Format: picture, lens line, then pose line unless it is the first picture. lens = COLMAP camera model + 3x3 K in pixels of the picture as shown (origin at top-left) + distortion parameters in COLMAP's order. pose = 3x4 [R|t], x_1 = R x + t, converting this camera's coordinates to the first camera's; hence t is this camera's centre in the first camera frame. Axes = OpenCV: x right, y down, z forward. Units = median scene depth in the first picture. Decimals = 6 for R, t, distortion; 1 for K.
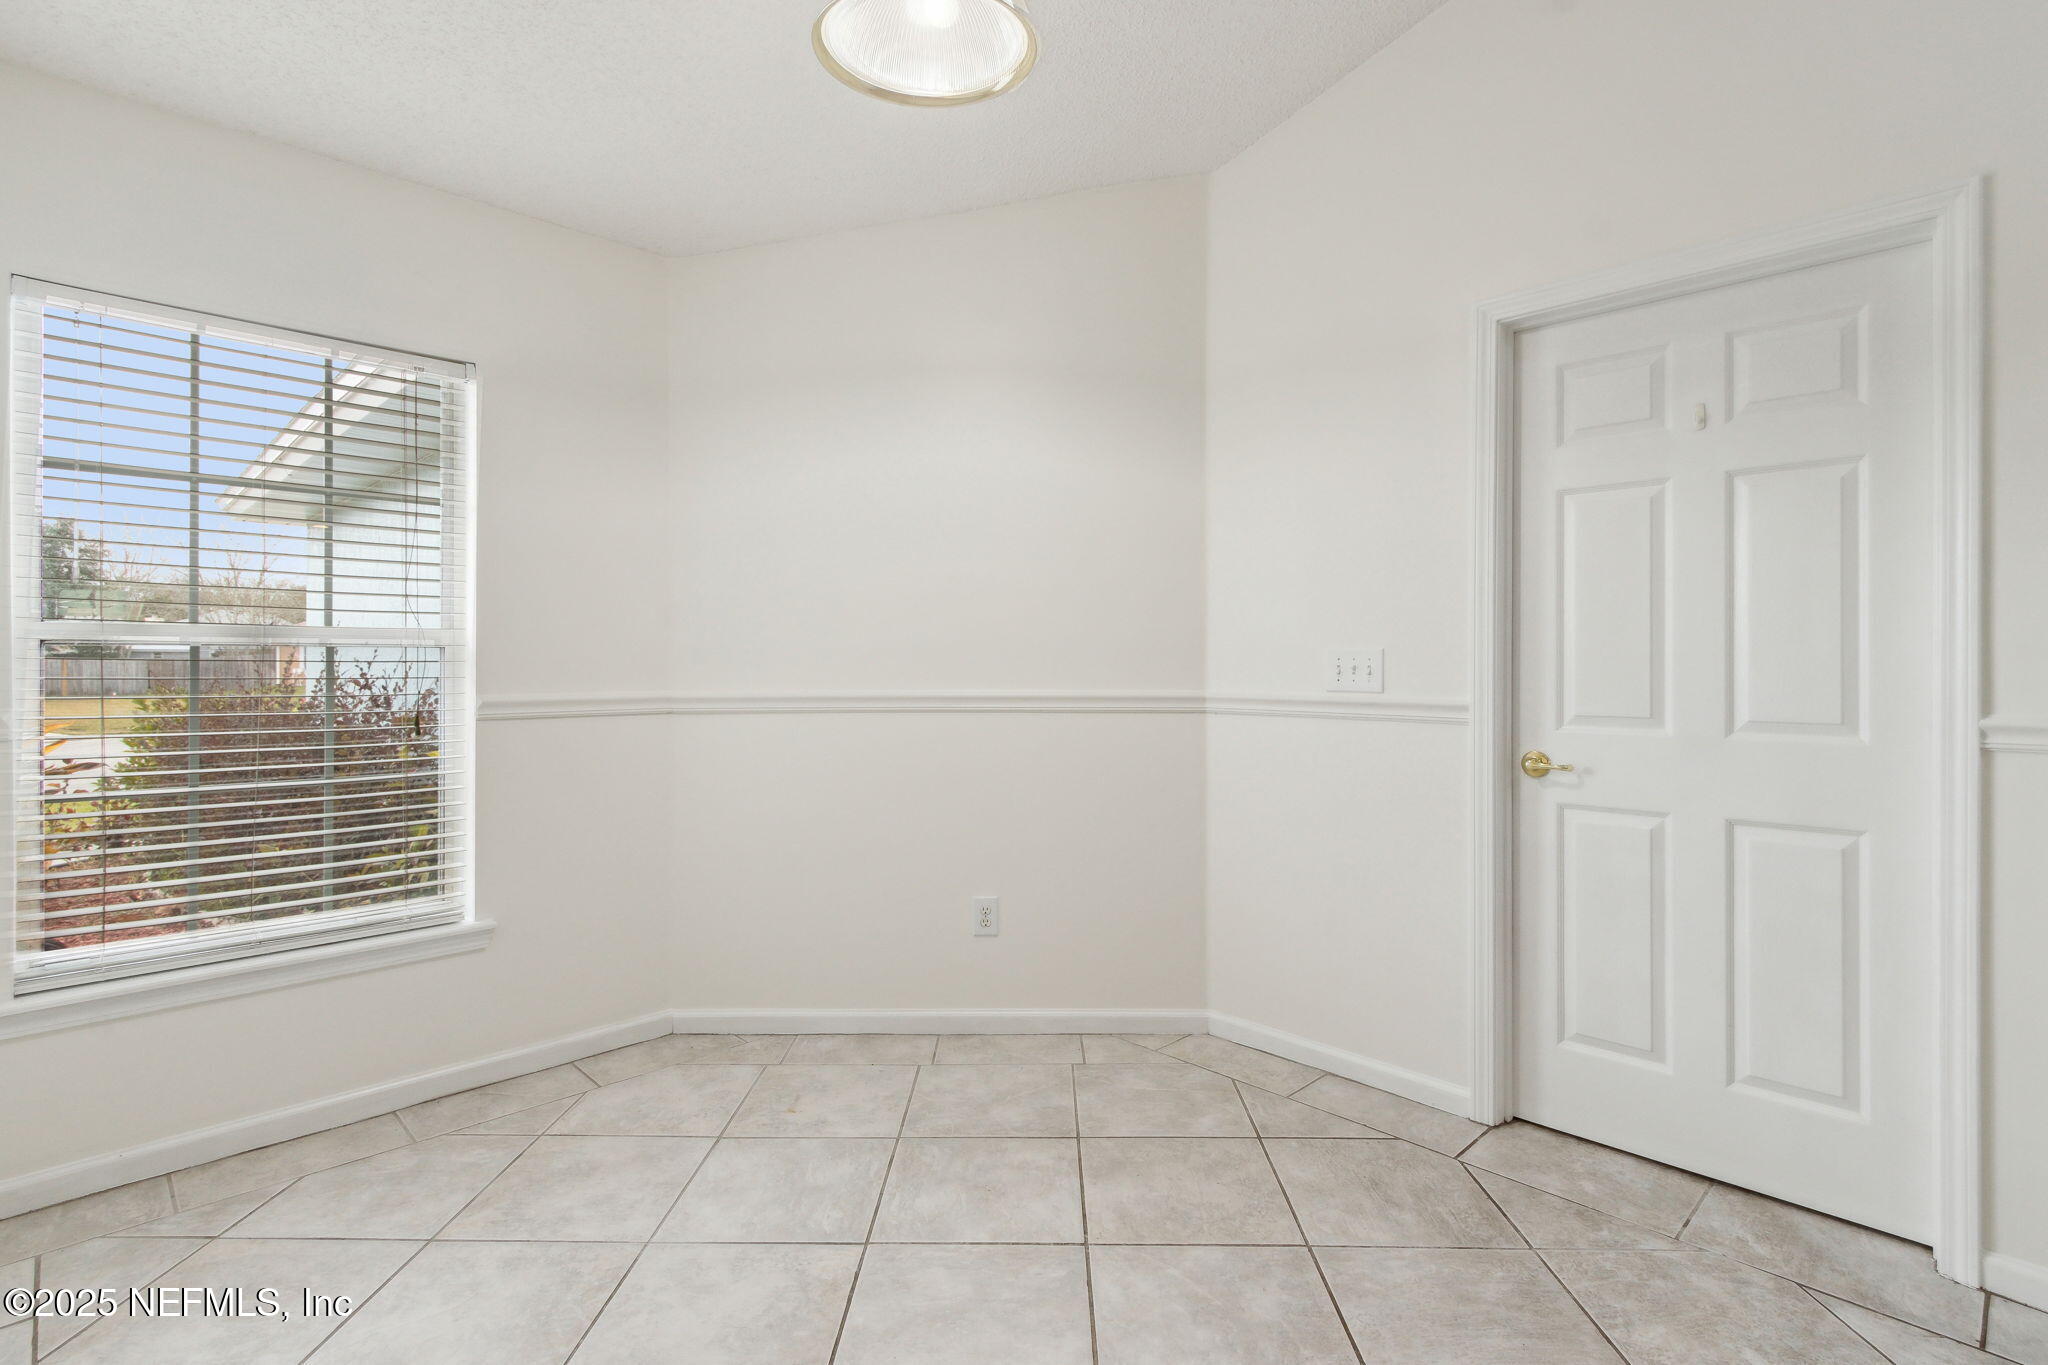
lens RADIAL K [[997.7, 0, 1021.7], [0, 997.7, 661.7], [0, 0, 1]] dist [0.005747, -0.000505]
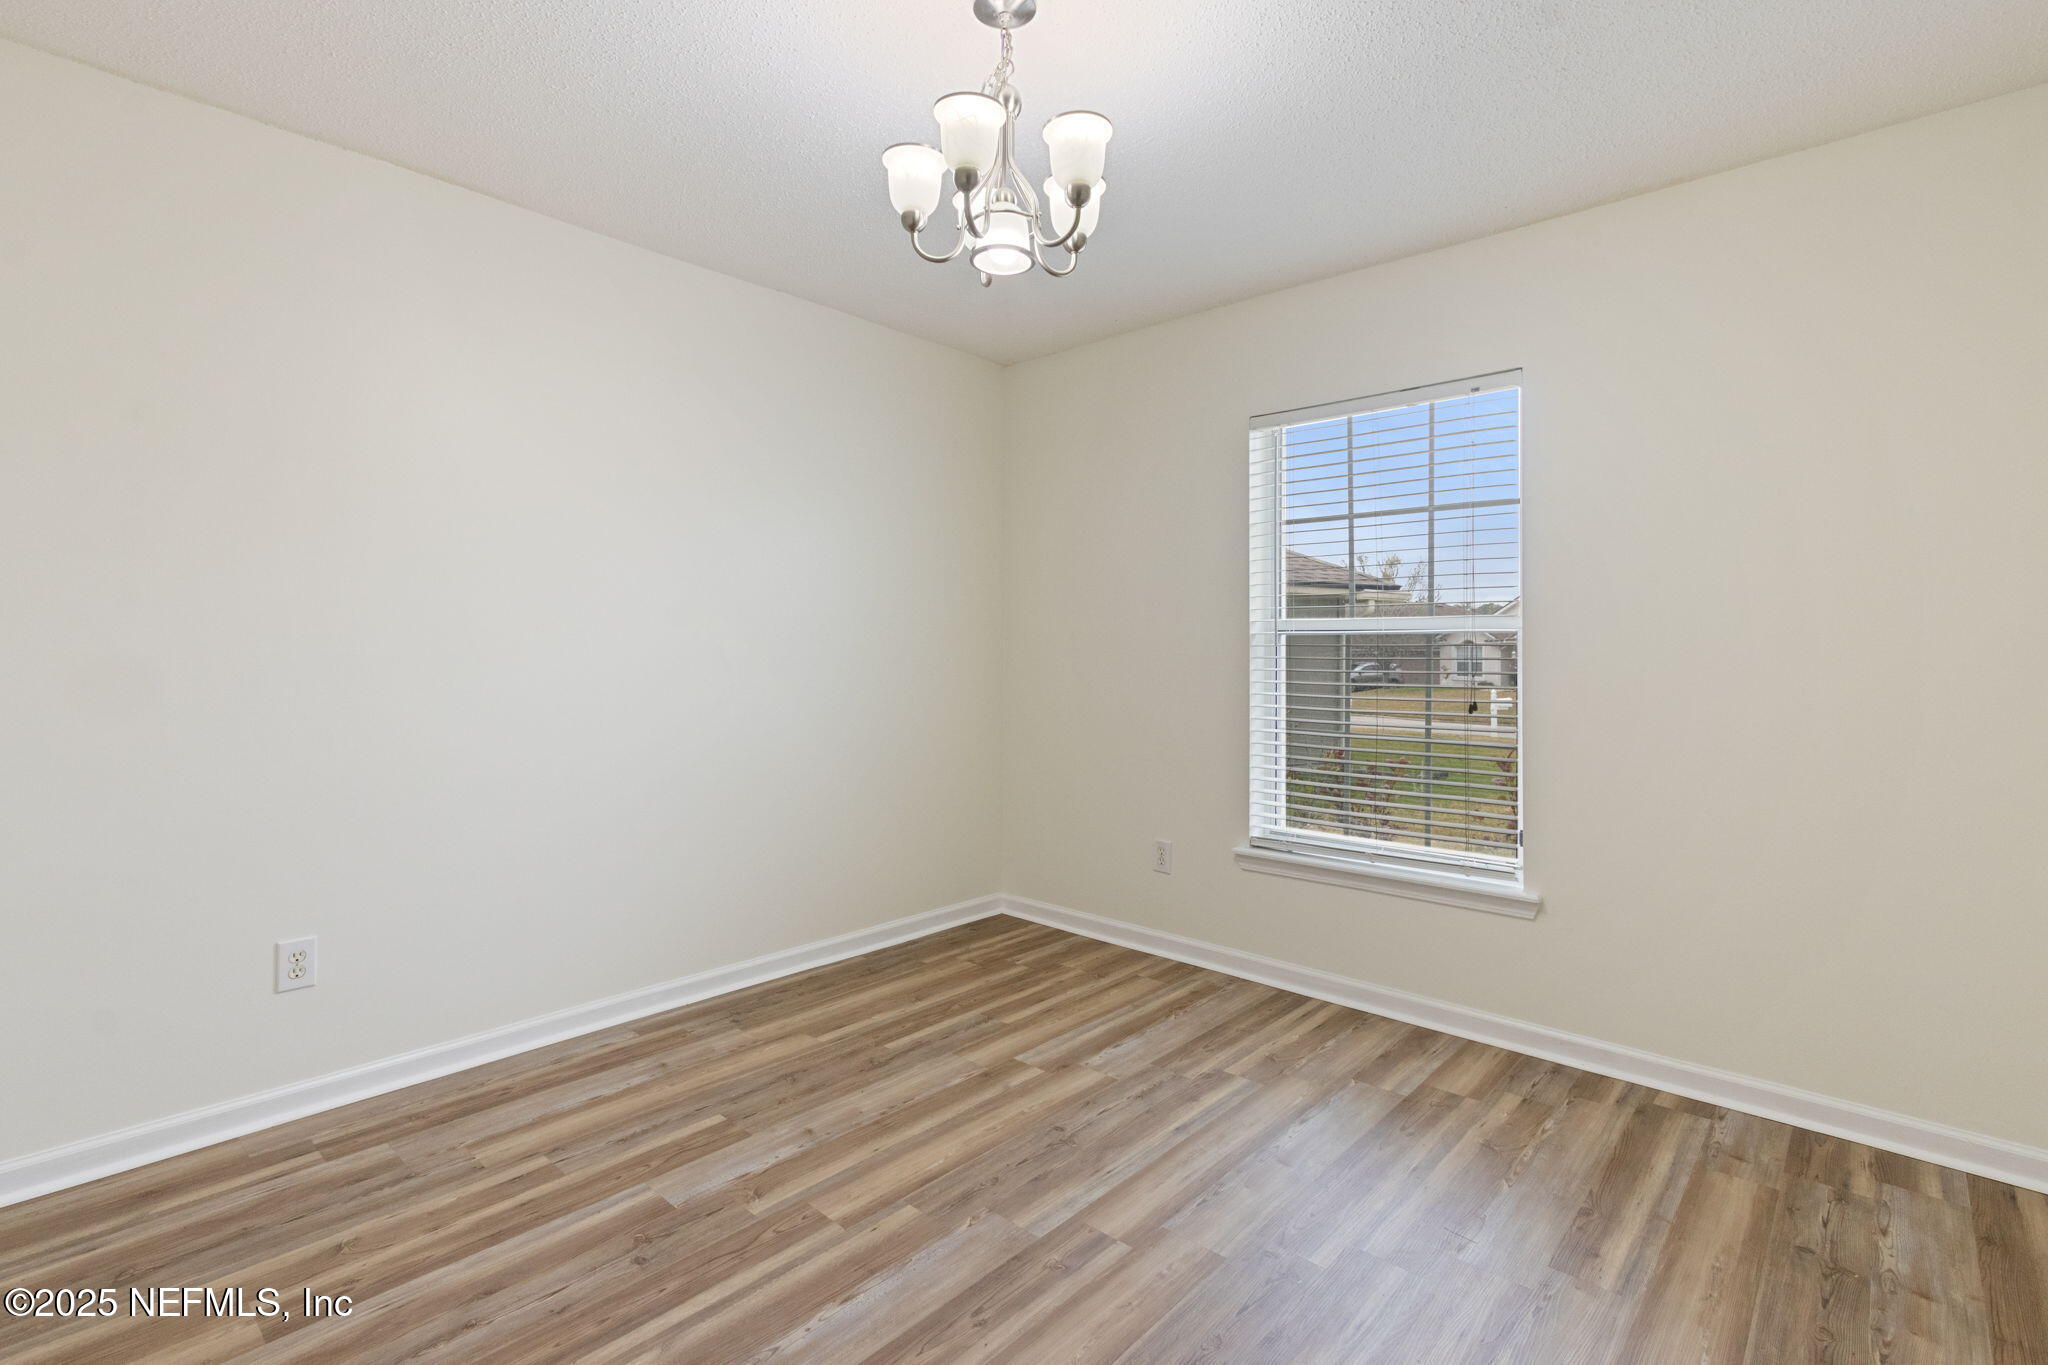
lens RADIAL K [[958.0, 0, 1014.2], [0, 958.0, 628.4], [0, 0, 1]] dist [0.001859, -0.000151]
pose [[0.051126, -0.019168, -0.998508, 0.409633], [-0.003151, 0.999808, -0.019355, -0.001643], [0.998687, 0.004136, 0.051055, 0.404271]]
